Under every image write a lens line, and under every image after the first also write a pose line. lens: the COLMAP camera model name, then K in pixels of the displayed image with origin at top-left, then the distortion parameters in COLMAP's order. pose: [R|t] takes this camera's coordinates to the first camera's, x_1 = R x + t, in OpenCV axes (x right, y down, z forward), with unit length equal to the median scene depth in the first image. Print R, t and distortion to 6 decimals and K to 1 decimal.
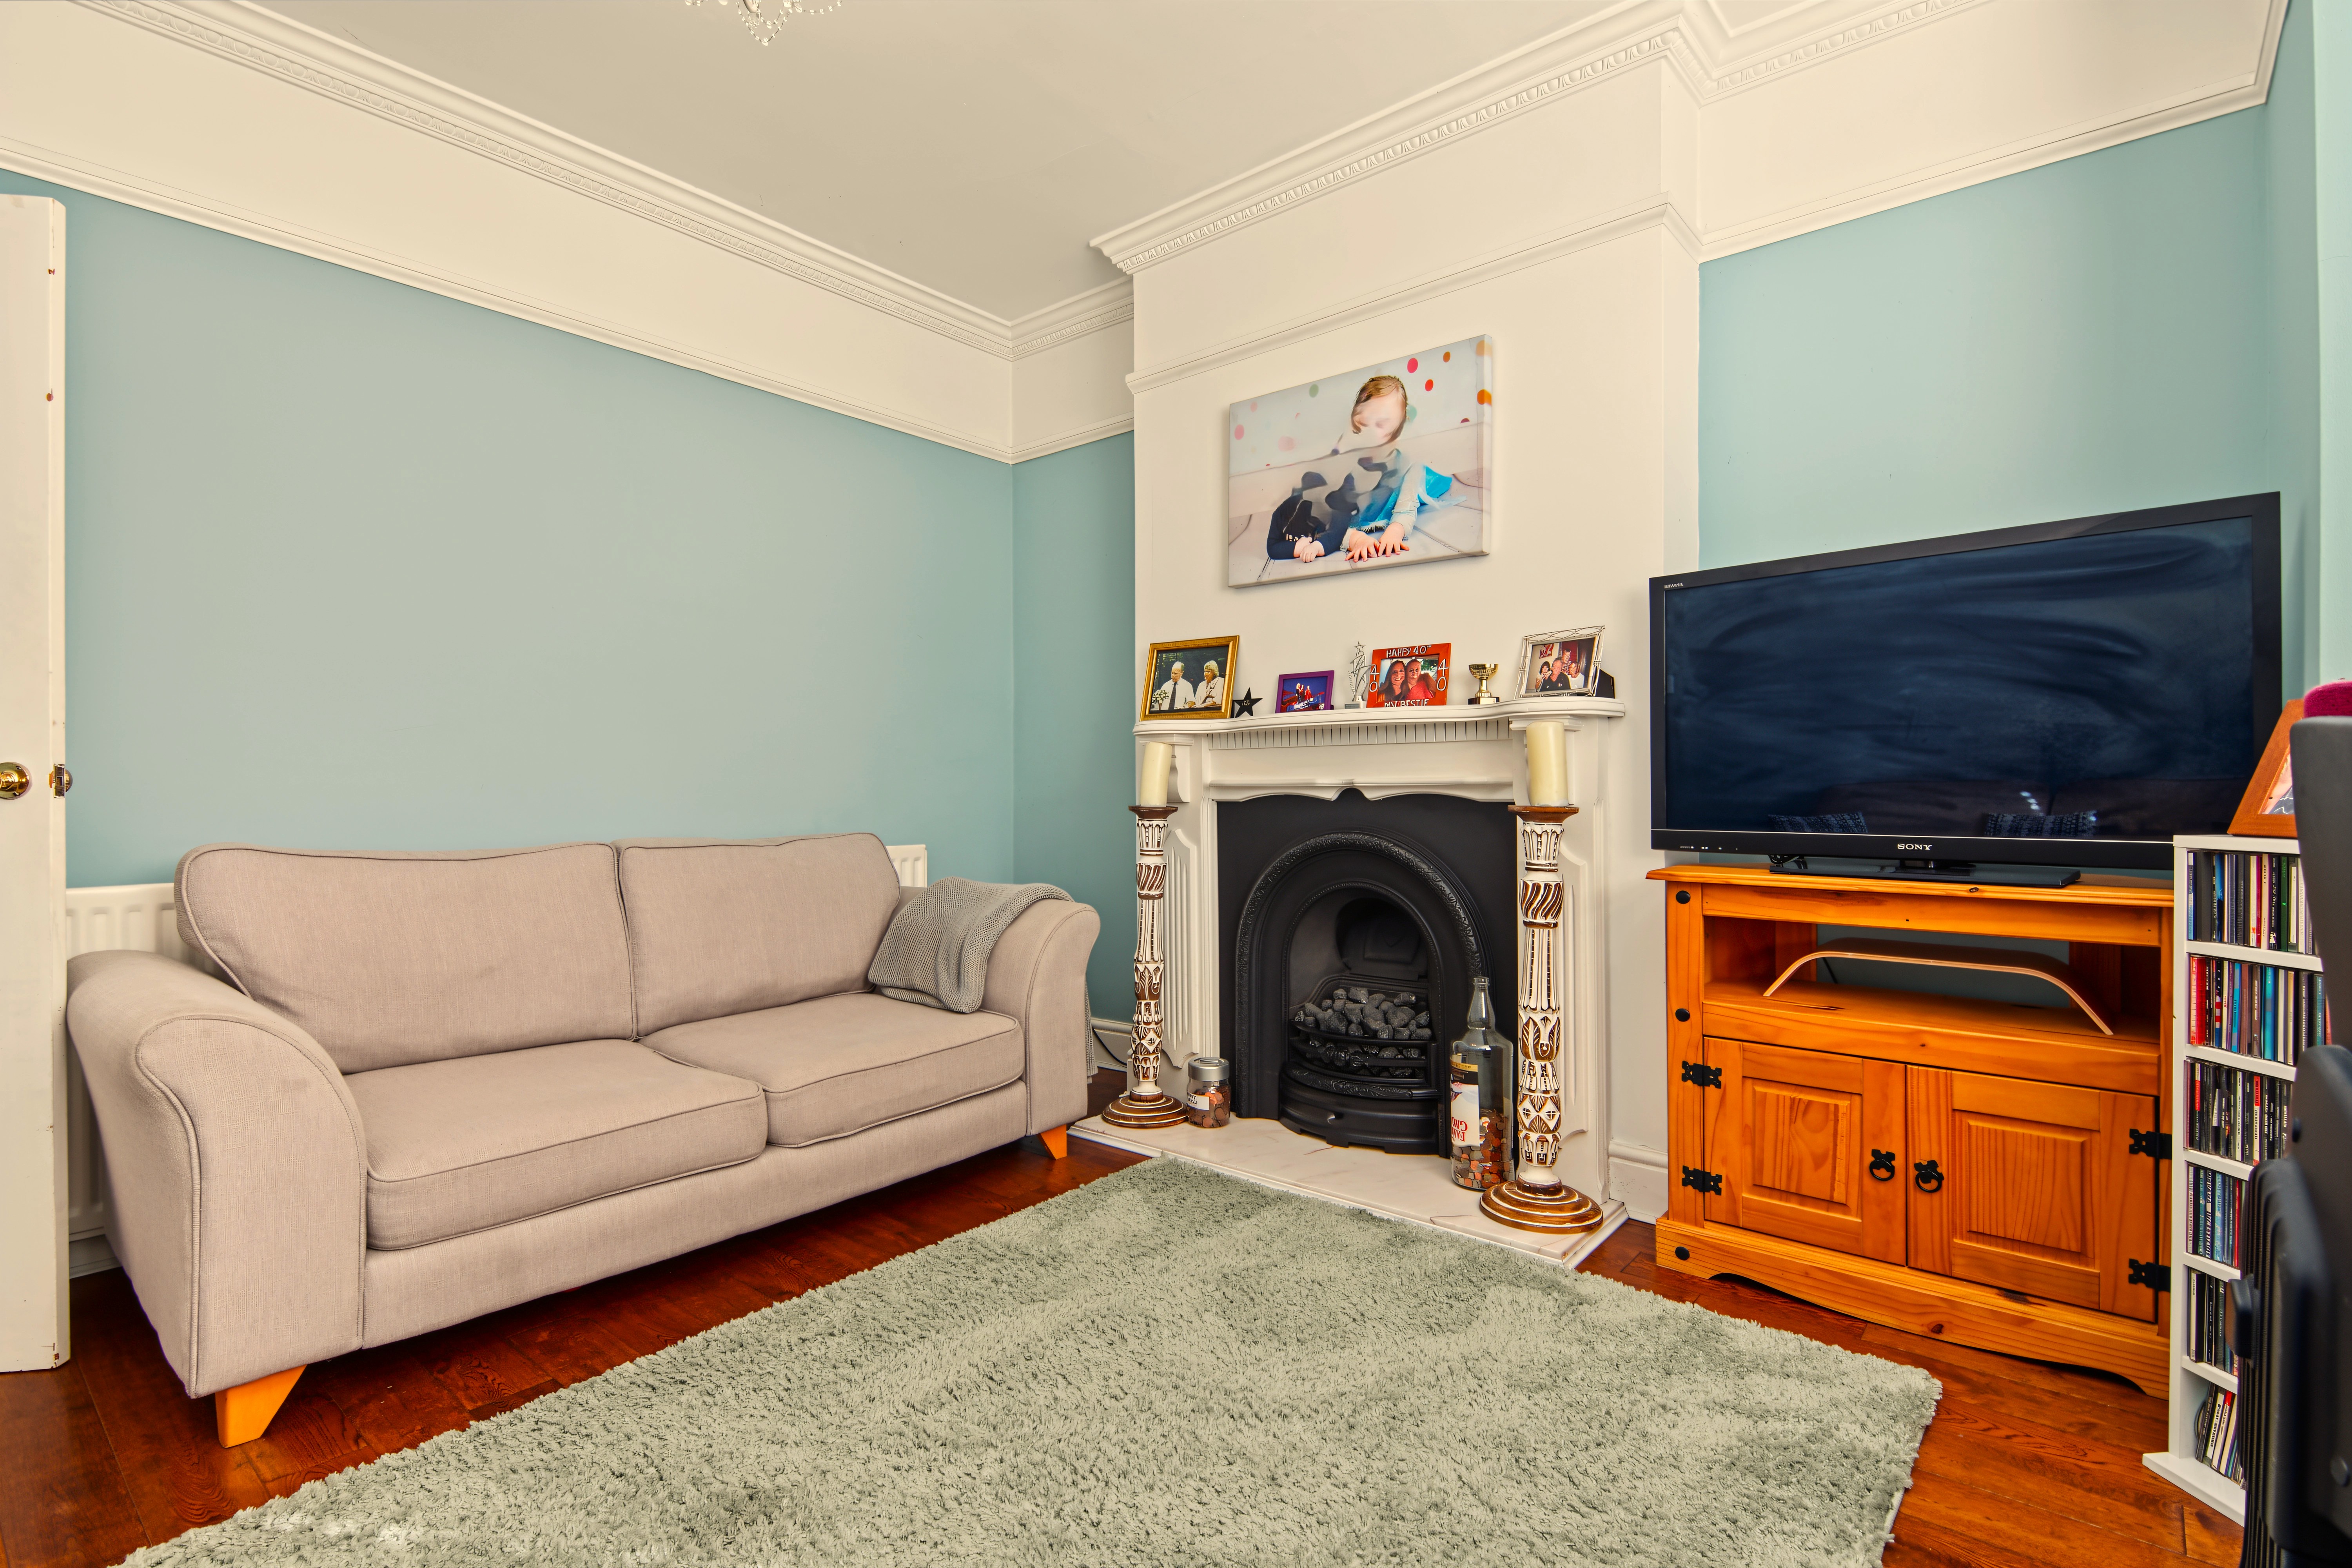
lens RADIAL K [[1109.5, 0, 1175.7], [0, 1109.5, 788.5], [0, 0, 1]] dist [0.003638, -0.000471]
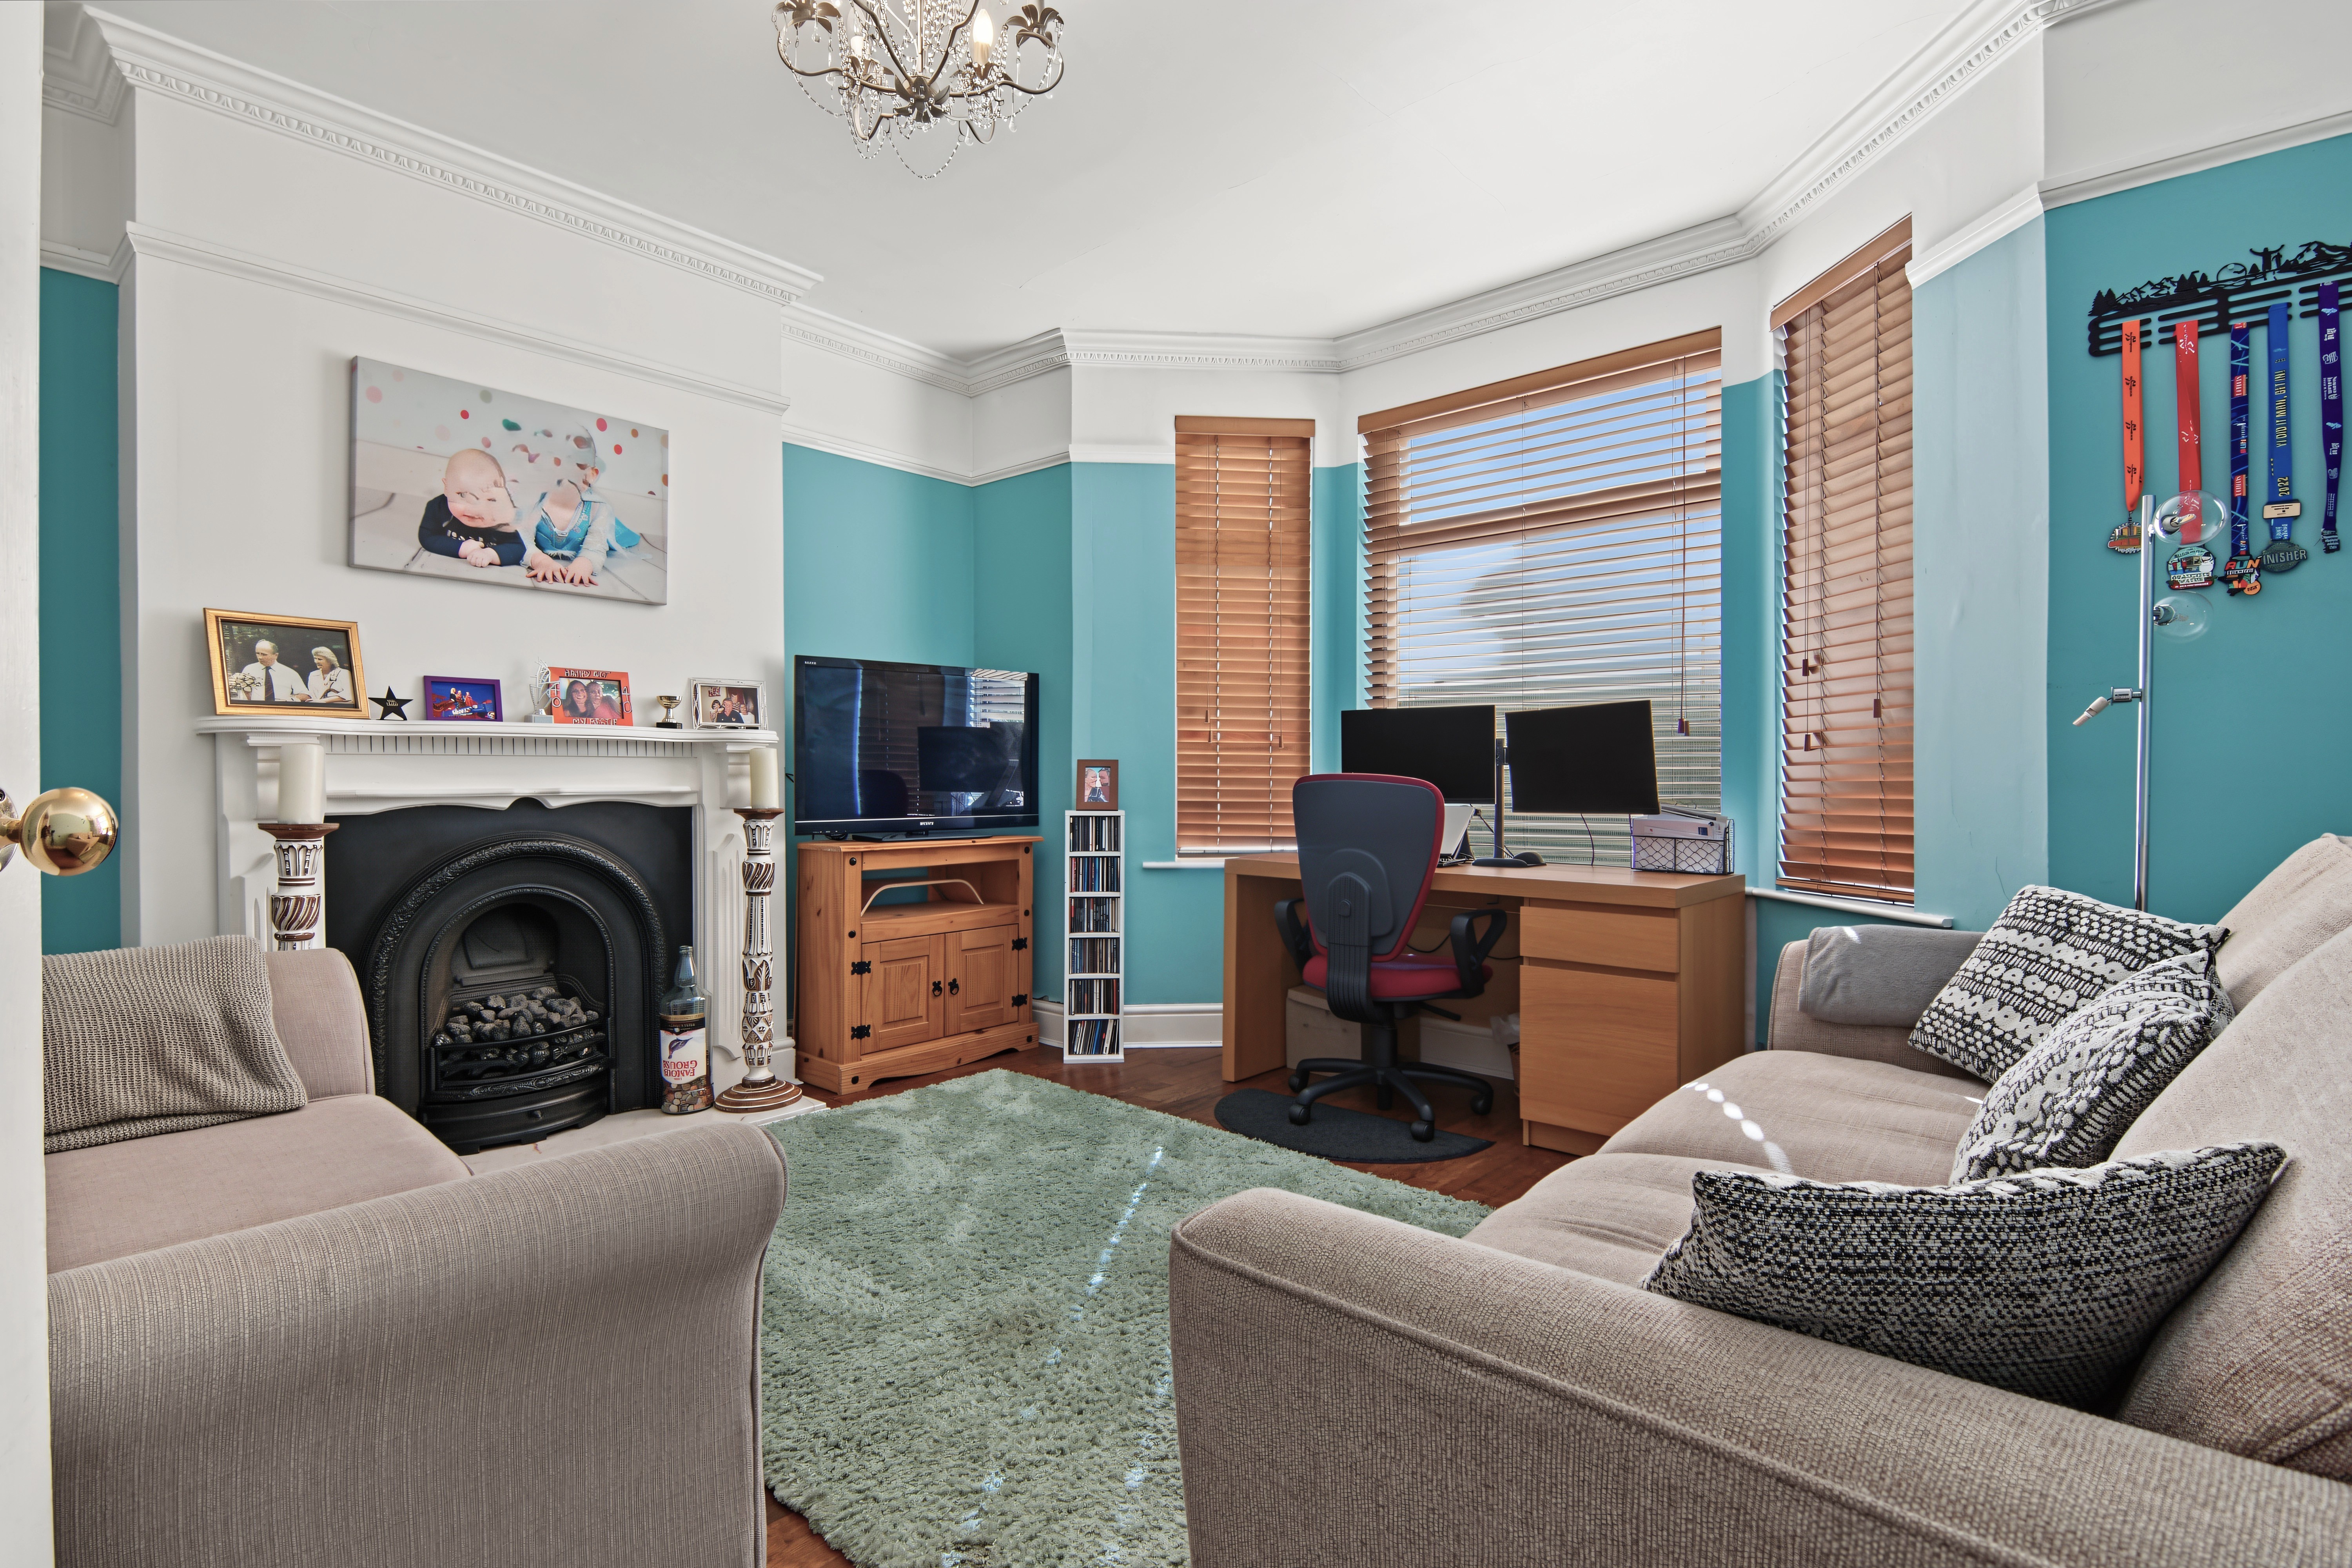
lens RADIAL K [[1109.5, 0, 1175.6], [0, 1109.5, 783.0], [0, 0, 1]] dist [0.003638, -0.000471]
pose [[0.009696, 0.000113, 0.999953, -0.917010], [0.004651, 0.999989, -0.000158, -0.011267], [-0.999942, 0.004653, 0.009695, 0.403800]]
